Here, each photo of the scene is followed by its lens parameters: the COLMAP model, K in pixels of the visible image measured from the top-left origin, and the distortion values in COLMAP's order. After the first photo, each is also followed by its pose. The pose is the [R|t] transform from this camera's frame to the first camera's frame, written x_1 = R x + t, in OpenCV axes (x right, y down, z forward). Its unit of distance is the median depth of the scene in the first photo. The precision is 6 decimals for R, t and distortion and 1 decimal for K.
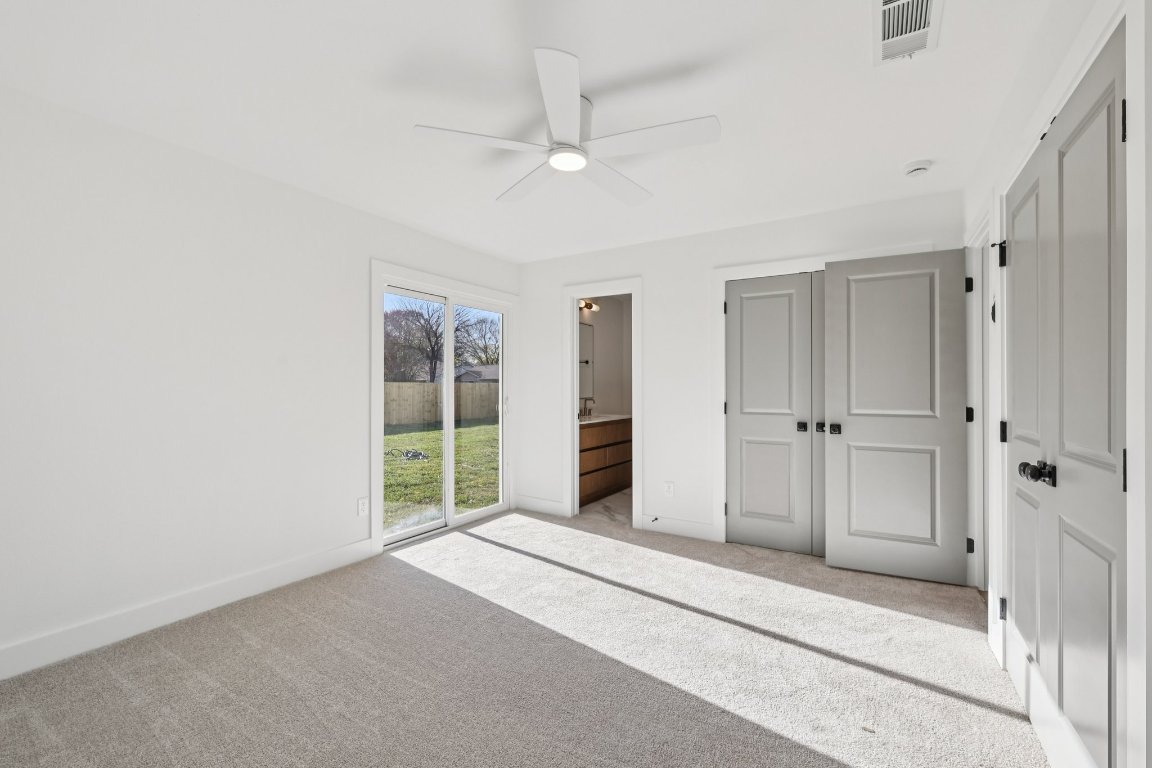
lens RADIAL K [[482.0, 0, 578.7], [0, 482.0, 383.3], [0, 0, 1]] dist [-0.001736, 0.000408]
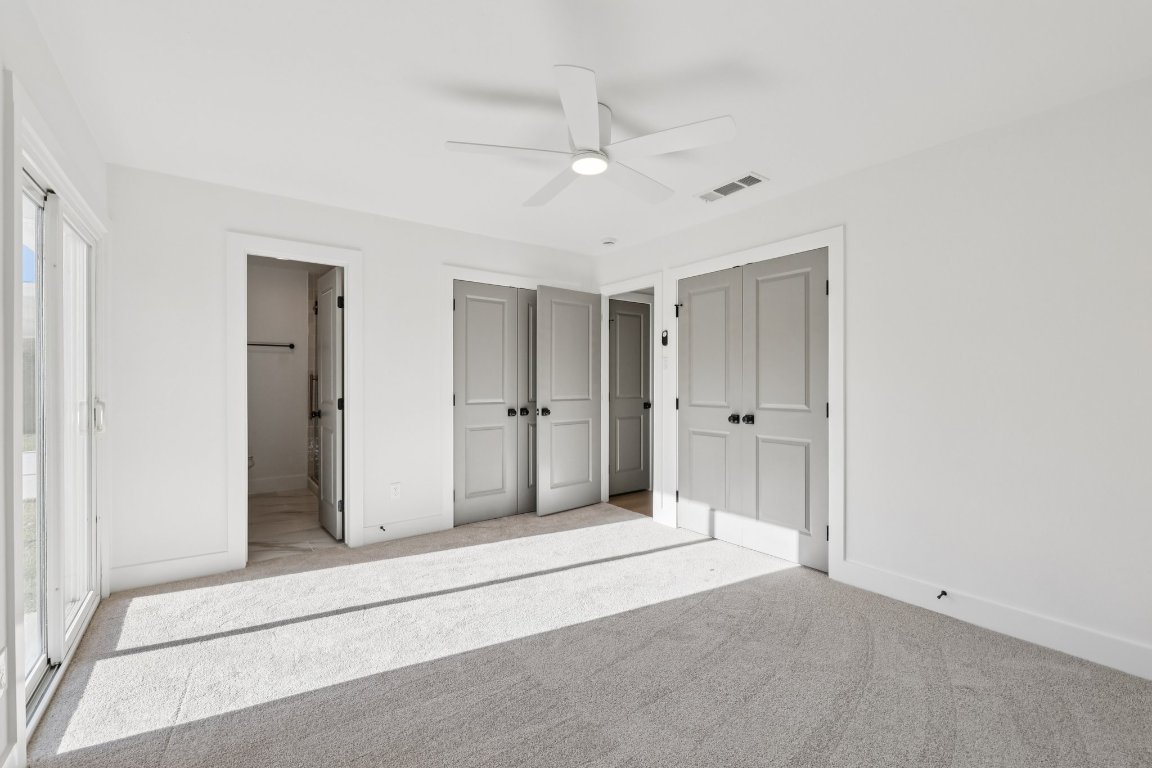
lens RADIAL K [[482.0, 0, 578.7], [0, 482.0, 383.3], [0, 0, 1]] dist [-0.001736, 0.000408]
pose [[0.379925, -0.009011, 0.924973, -0.611970], [-0.008167, 0.999881, 0.013095, -0.001743], [-0.924981, -0.012530, 0.379806, 0.376960]]
